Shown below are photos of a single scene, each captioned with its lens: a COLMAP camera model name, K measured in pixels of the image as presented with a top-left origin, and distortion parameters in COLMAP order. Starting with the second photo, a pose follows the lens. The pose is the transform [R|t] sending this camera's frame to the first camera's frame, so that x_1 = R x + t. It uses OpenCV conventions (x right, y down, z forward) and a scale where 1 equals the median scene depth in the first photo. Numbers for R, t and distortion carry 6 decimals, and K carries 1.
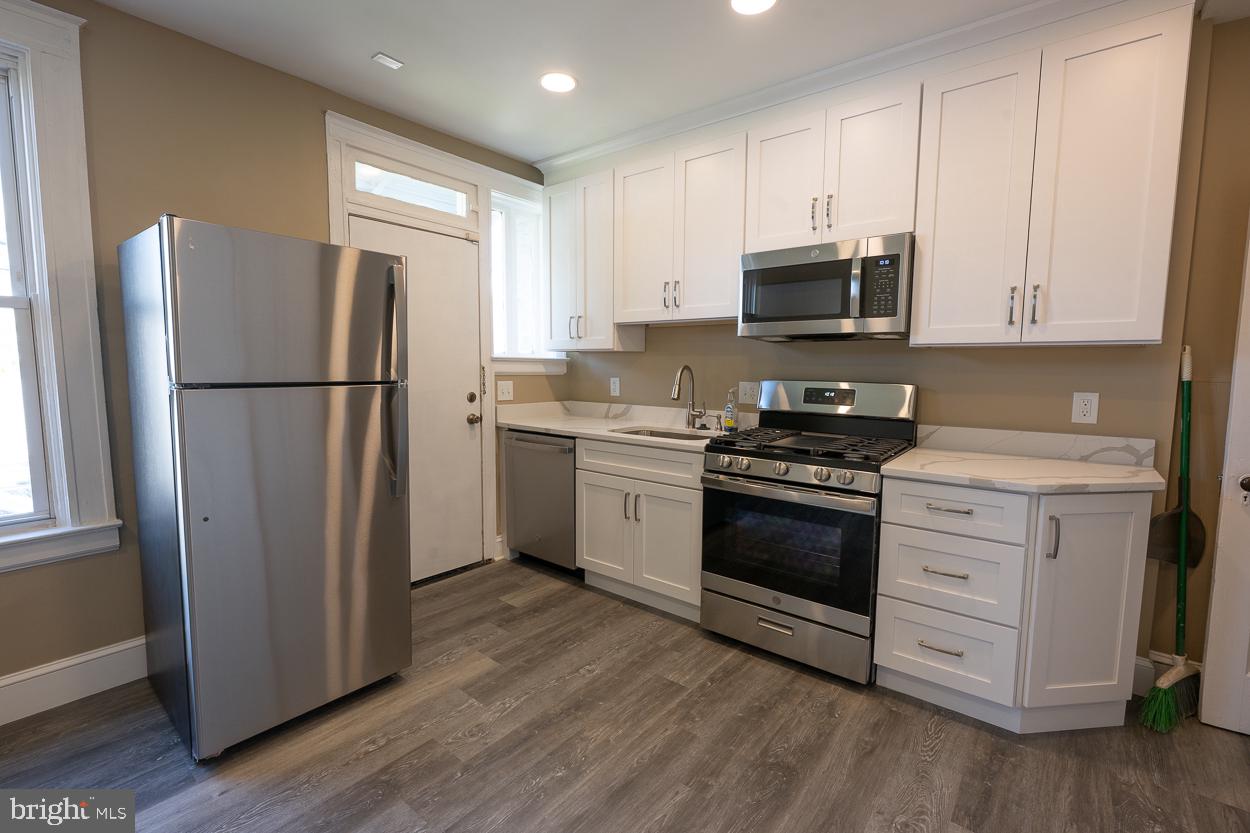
lens RADIAL K [[546.7, 0, 622.5], [0, 546.7, 415.4], [0, 0, 1]] dist [-0.000979, 0.000107]
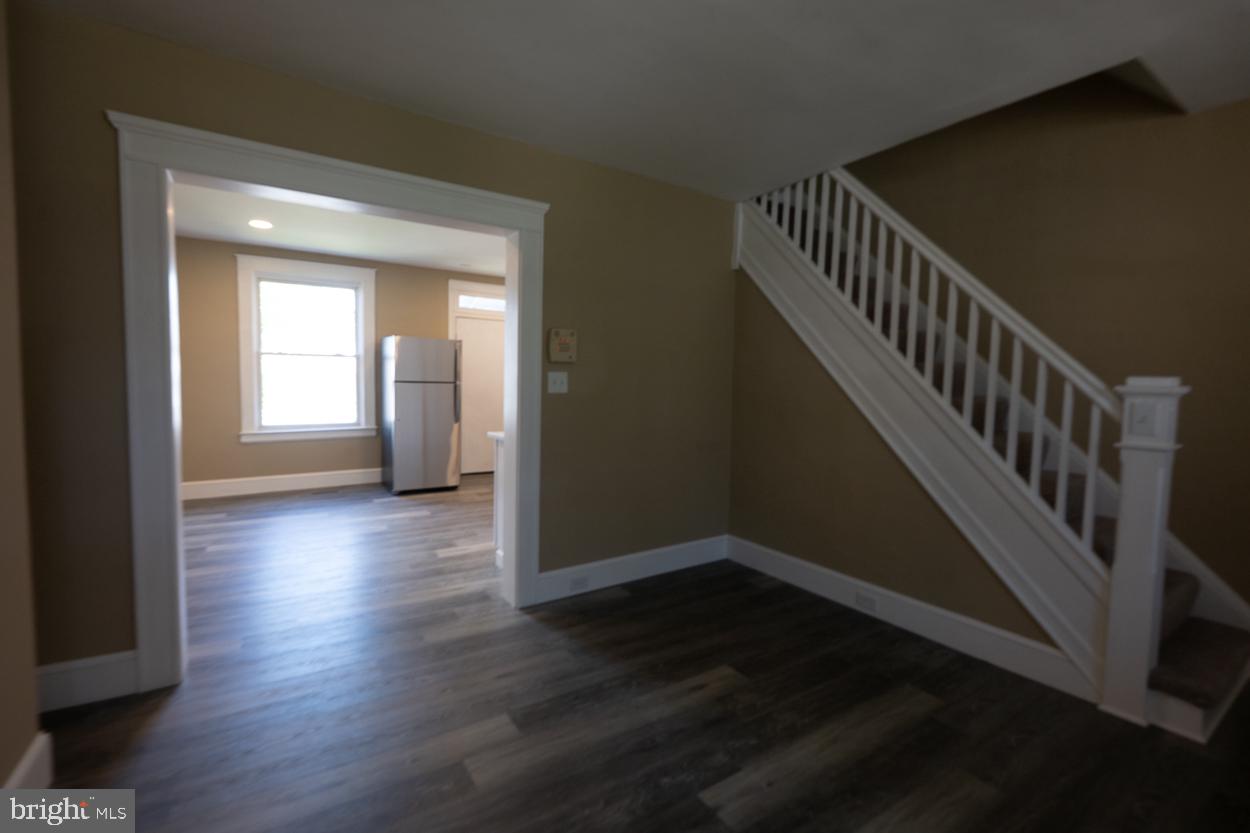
lens RADIAL K [[553.9, 0, 627.0], [0, 553.9, 414.6], [0, 0, 1]] dist [-0.003376, -0.000614]
pose [[0.956116, 0.032106, -0.291223, 1.125960], [-0.041008, 0.998858, -0.024512, 0.125497], [0.290104, 0.035379, 0.956341, -1.334332]]
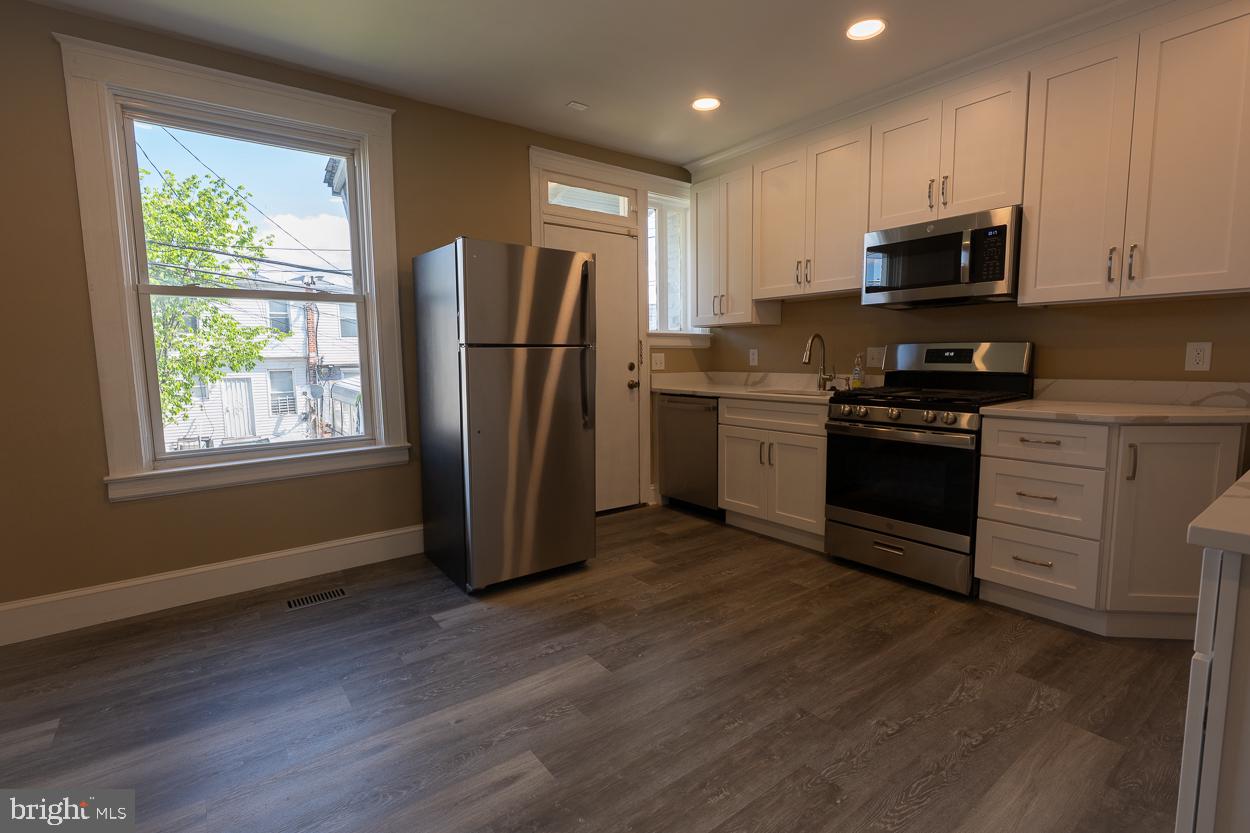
lens RADIAL K [[577.6, 0, 626.0], [0, 577.6, 418.3], [0, 0, 1]] dist [-0.001450, -0.000268]
pose [[0.971362, 0.006919, -0.237505, 0.021806], [-0.003061, 0.999857, 0.016608, 0.083779], [0.237586, -0.015405, 0.971244, -0.336725]]
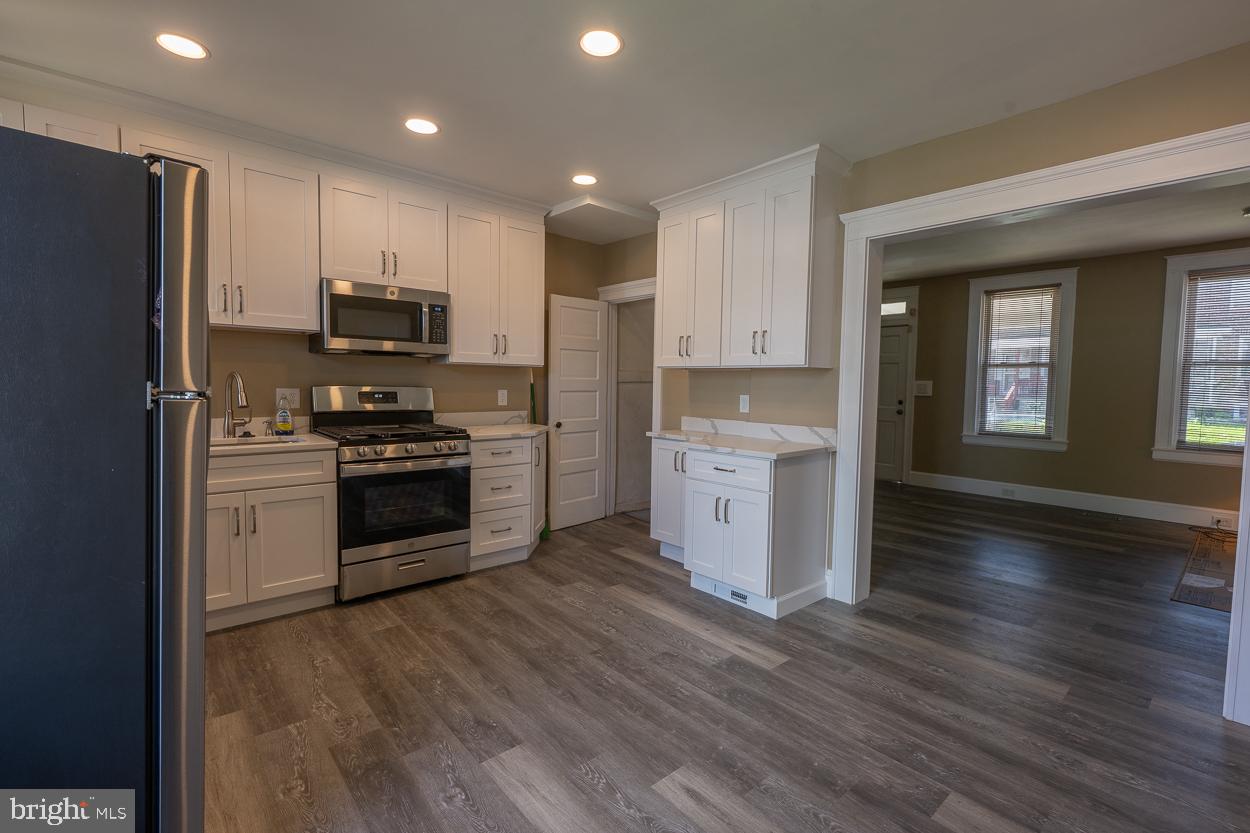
lens RADIAL K [[553.9, 0, 627.0], [0, 553.9, 414.6], [0, 0, 1]] dist [-0.003376, -0.000614]
pose [[0.167667, -0.060942, 0.983958, -0.949923], [0.078545, 0.995740, 0.048288, -0.012331], [-0.982710, 0.069188, 0.171739, 0.200409]]
